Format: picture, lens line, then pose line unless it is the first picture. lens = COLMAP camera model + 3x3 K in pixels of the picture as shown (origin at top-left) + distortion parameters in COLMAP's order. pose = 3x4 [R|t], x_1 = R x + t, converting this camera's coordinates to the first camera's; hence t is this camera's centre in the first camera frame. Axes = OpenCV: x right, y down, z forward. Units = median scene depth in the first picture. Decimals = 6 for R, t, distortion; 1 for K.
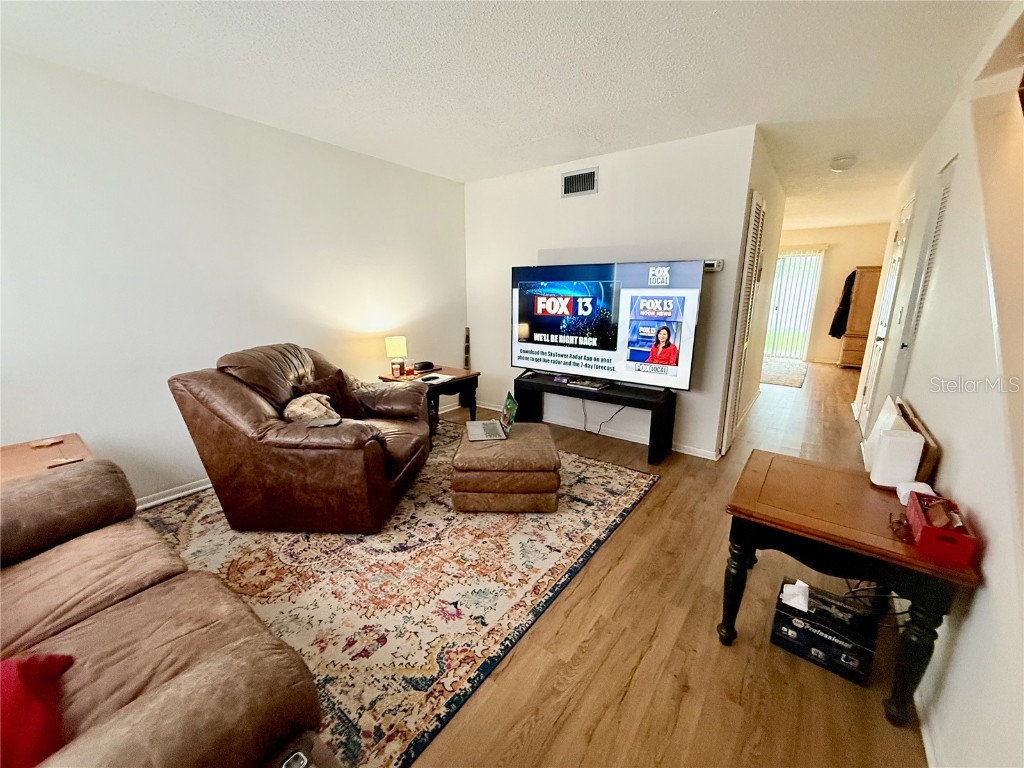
lens RADIAL K [[408.0, 0, 510.8], [0, 408.0, 381.9], [0, 0, 1]] dist [0.000612, -0.000065]
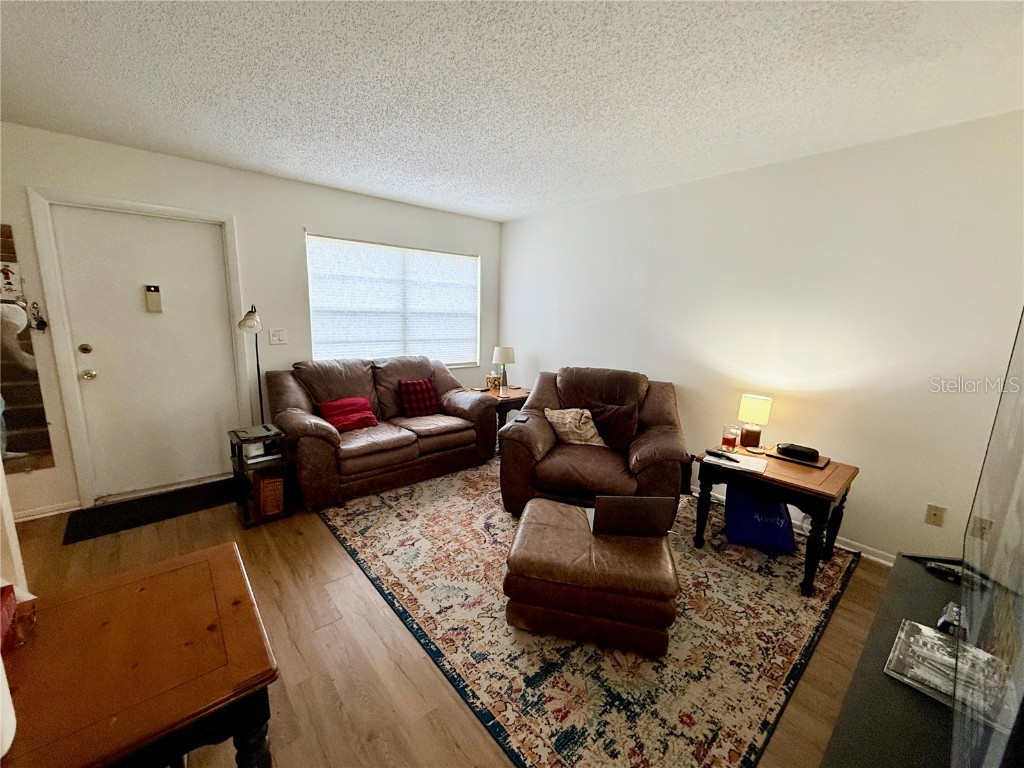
lens RADIAL K [[408.0, 0, 508.6], [0, 408.0, 383.3], [0, 0, 1]] dist [0.000612, -0.000065]
pose [[-0.212555, 0.167278, -0.962724, 0.844191], [-0.241967, 0.945543, 0.217715, -0.296969], [0.946717, 0.279224, -0.160505, 1.105540]]
